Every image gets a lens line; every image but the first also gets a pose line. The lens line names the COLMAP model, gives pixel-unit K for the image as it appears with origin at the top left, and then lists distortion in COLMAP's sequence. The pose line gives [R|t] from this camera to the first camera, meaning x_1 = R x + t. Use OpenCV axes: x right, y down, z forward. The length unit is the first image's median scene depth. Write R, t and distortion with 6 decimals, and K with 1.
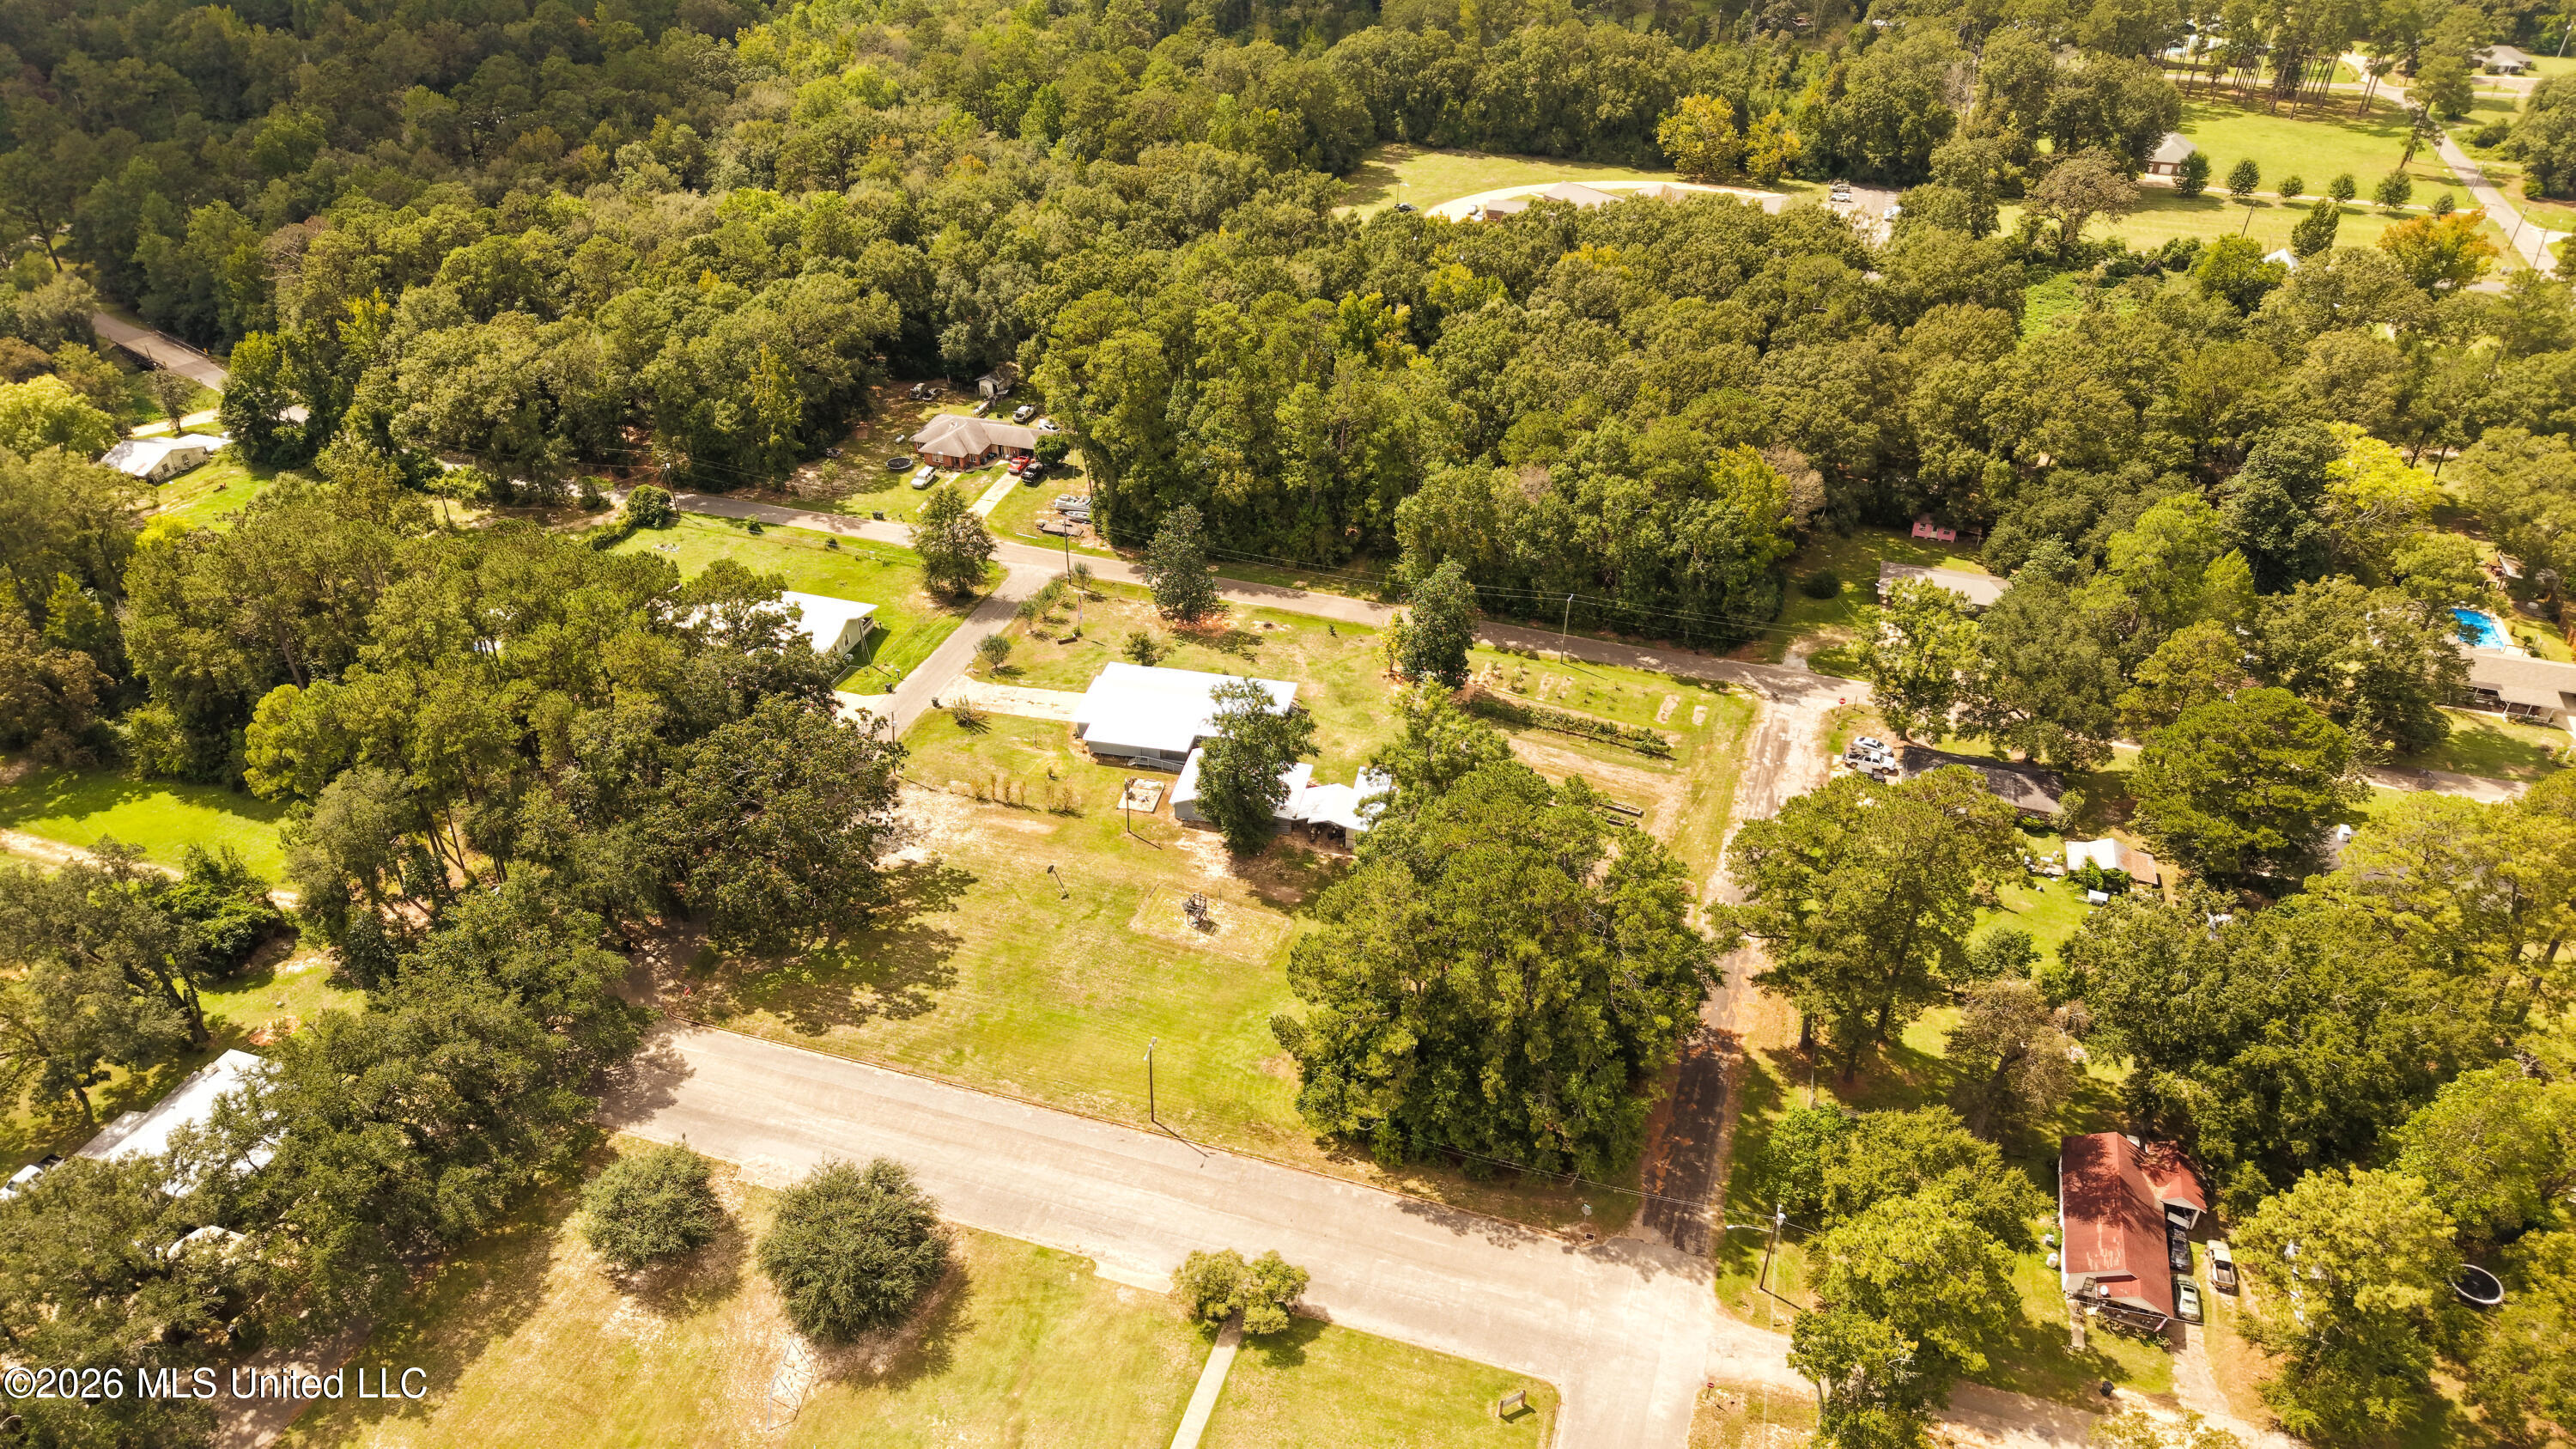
lens RADIAL K [[1735.4, 0, 1284.4], [0, 1735.4, 730.1], [0, 0, 1]] dist [0.016772, -0.011755]
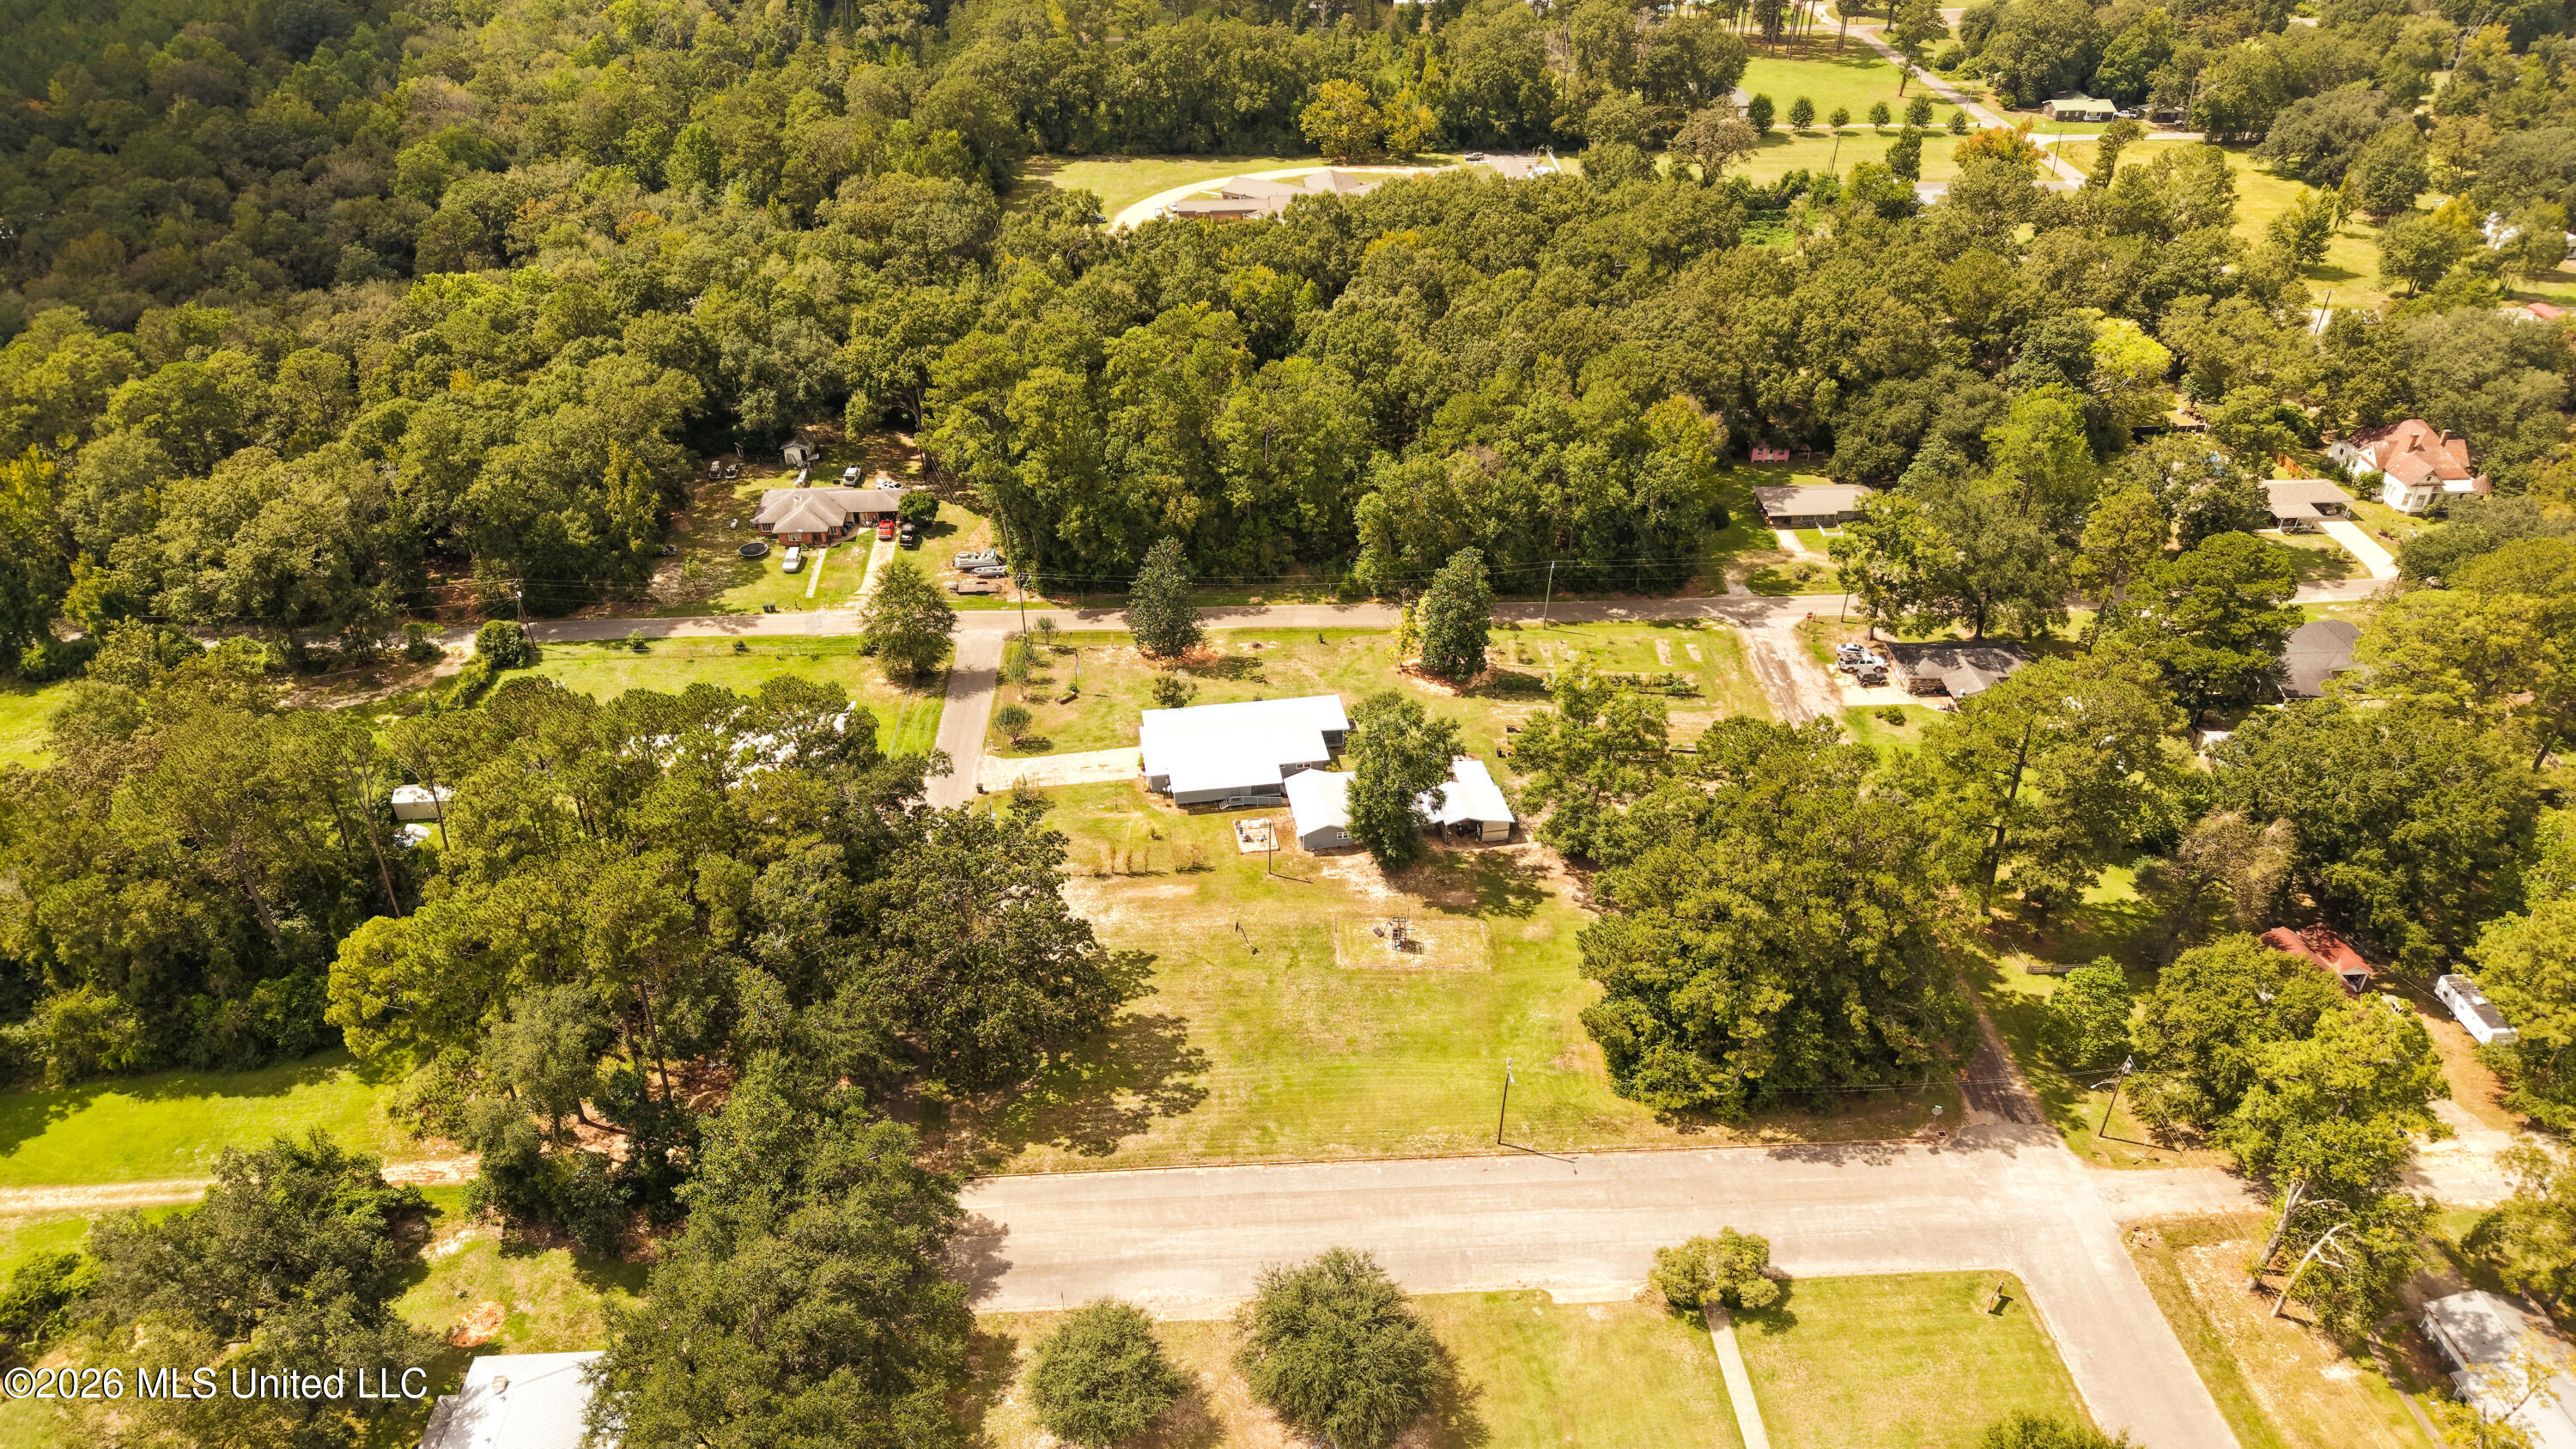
lens RADIAL K [[1735.4, 0, 1284.4], [0, 1735.4, 730.1], [0, 0, 1]] dist [0.016772, -0.011755]
pose [[0.933087, -0.195590, 0.301816, -0.328591], [0.195555, 0.980214, 0.030650, -0.044152], [-0.301839, 0.030422, 0.952873, 0.065301]]
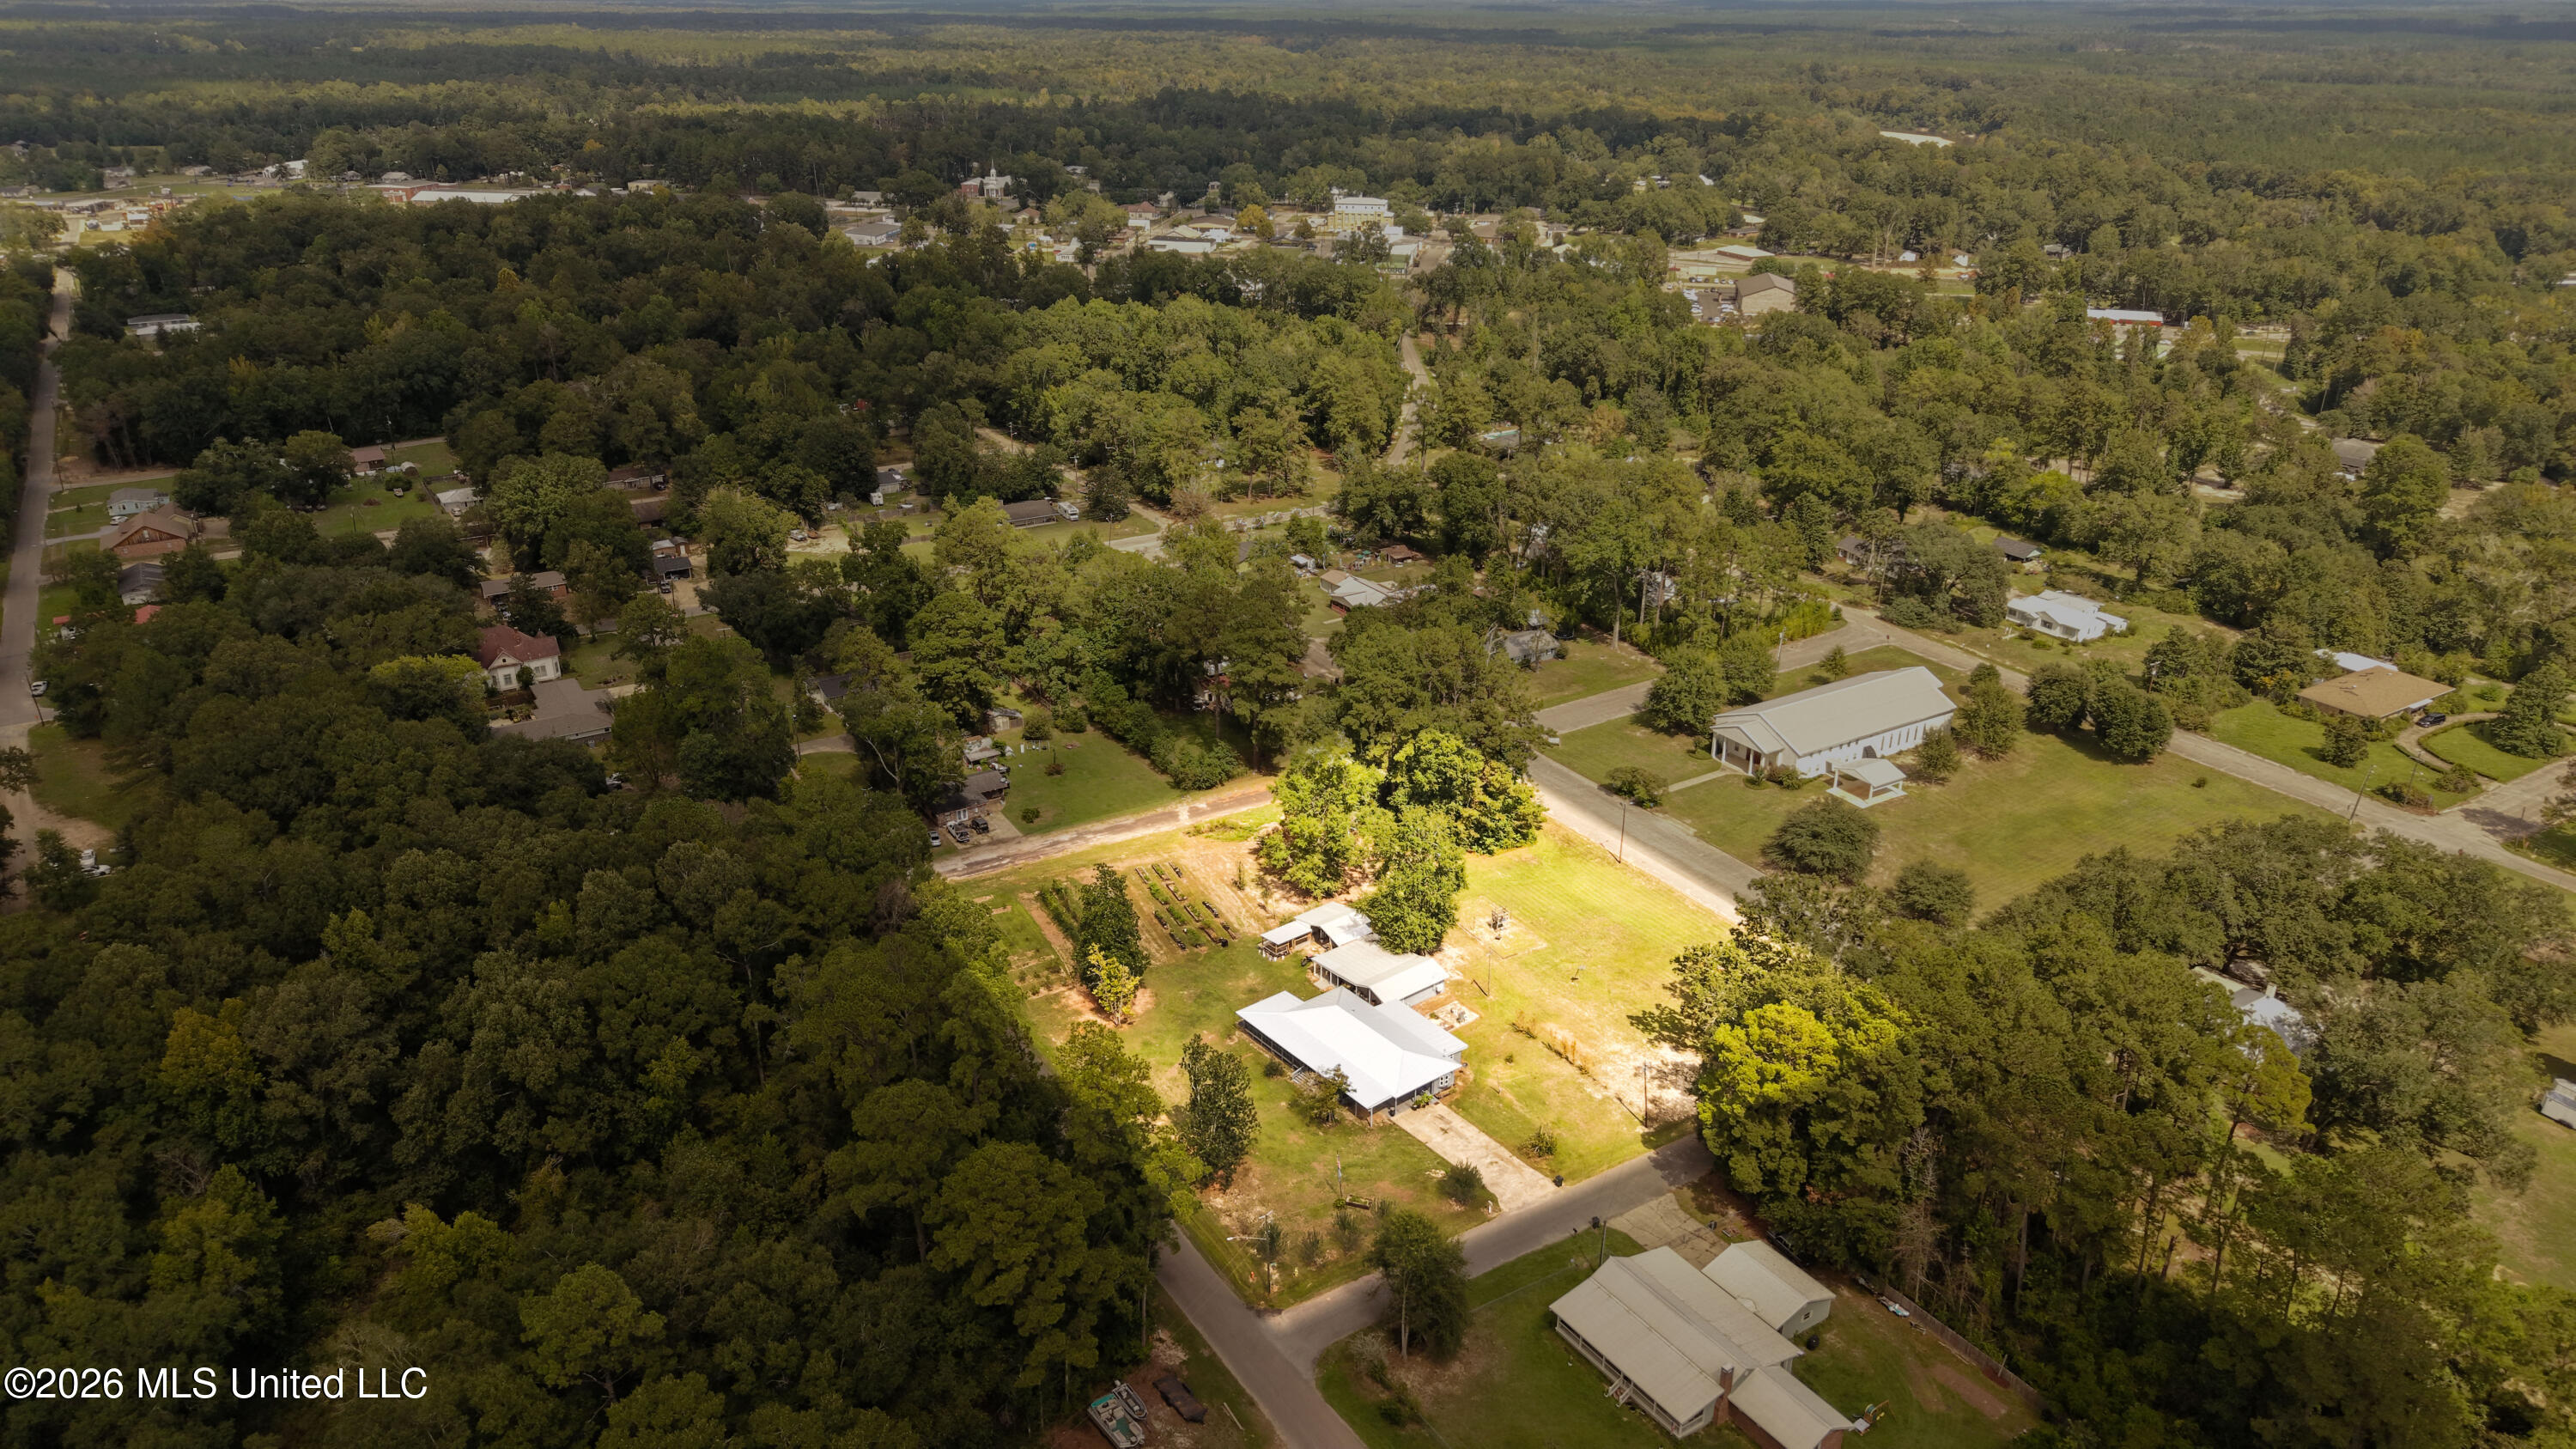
lens RADIAL K [[1735.4, 0, 1284.4], [0, 1735.4, 730.1], [0, 0, 1]] dist [0.016772, -0.011755]
pose [[-0.766656, -0.249981, 0.591395, -0.561900], [0.347710, 0.612679, 0.709733, -0.820885], [-0.539756, 0.749755, -0.382793, 1.253505]]
